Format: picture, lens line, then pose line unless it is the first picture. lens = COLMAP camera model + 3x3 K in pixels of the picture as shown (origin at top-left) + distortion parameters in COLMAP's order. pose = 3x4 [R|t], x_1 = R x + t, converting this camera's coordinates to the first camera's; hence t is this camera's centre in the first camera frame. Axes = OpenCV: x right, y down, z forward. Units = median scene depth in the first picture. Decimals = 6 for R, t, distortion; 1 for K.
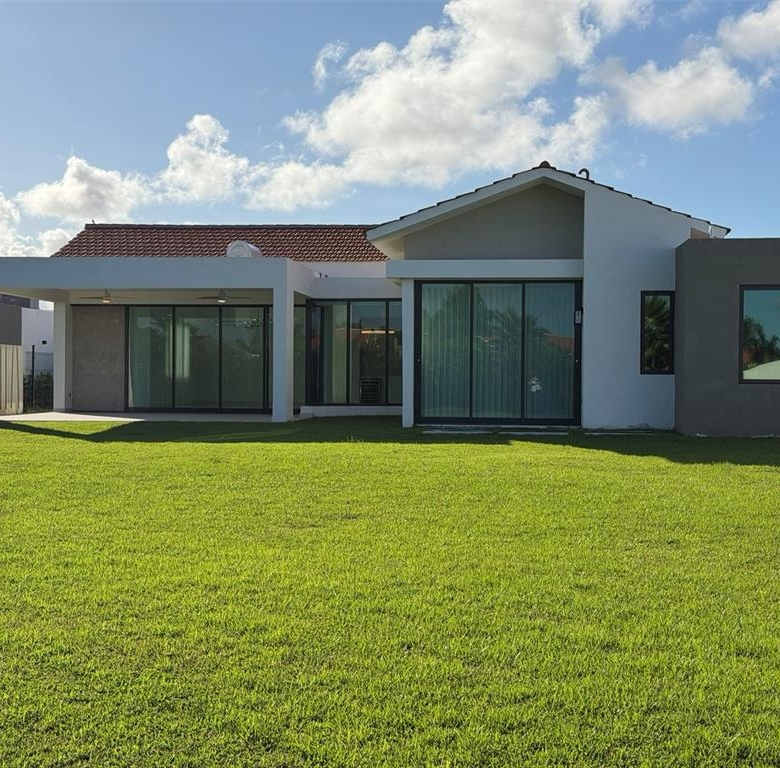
lens RADIAL K [[1431.0, 0, 391.0], [0, 1431.0, 360.9], [0, 0, 1]] dist [0.073516, 0.125766]
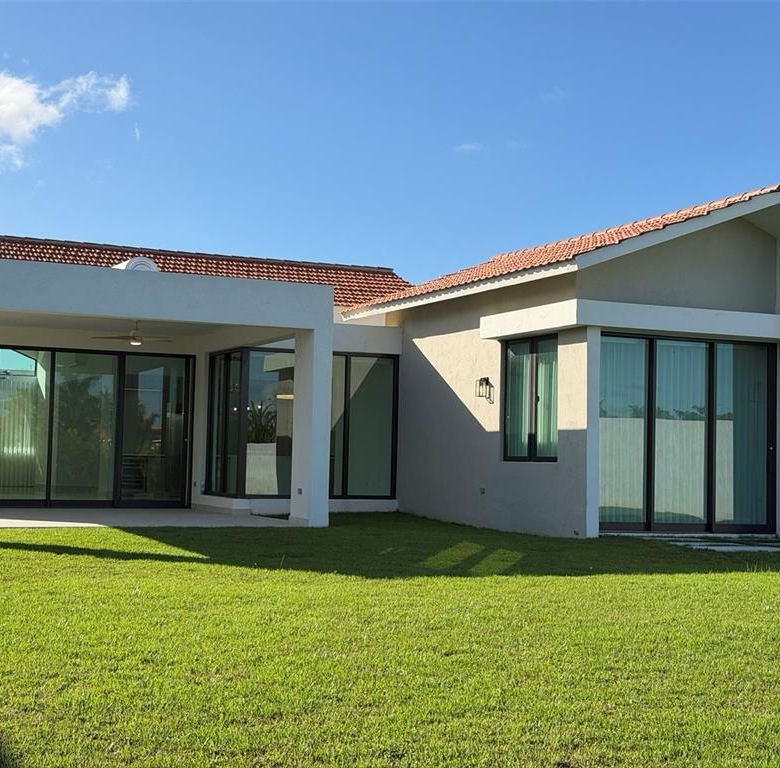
lens RADIAL K [[1431.0, 0, 391.0], [0, 1431.0, 360.9], [0, 0, 1]] dist [0.073516, 0.125766]
pose [[0.870703, 0.053486, 0.488891, -0.425669], [-0.027229, 0.997787, -0.060666, 0.005509], [-0.491054, 0.039510, 0.870233, 0.431770]]
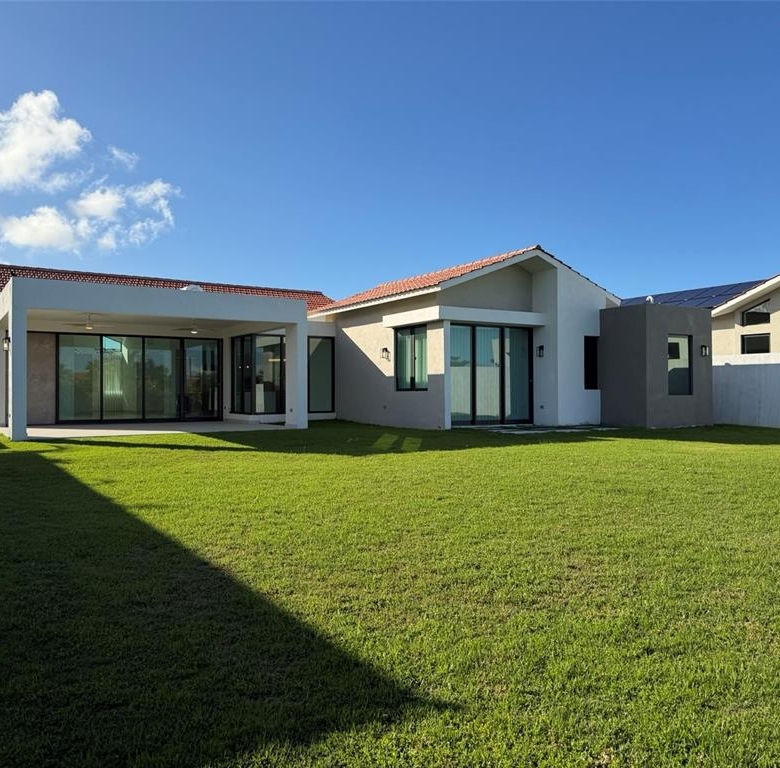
lens RADIAL K [[707.4, 0, 390.0], [0, 707.4, 384.0], [0, 0, 1]] dist [0.124759, -0.190824]
pose [[0.790199, 0.002831, 0.612844, -0.447675], [-0.001288, 0.999995, -0.002959, 0.005706], [-0.612849, 0.001549, 0.790199, 0.500862]]
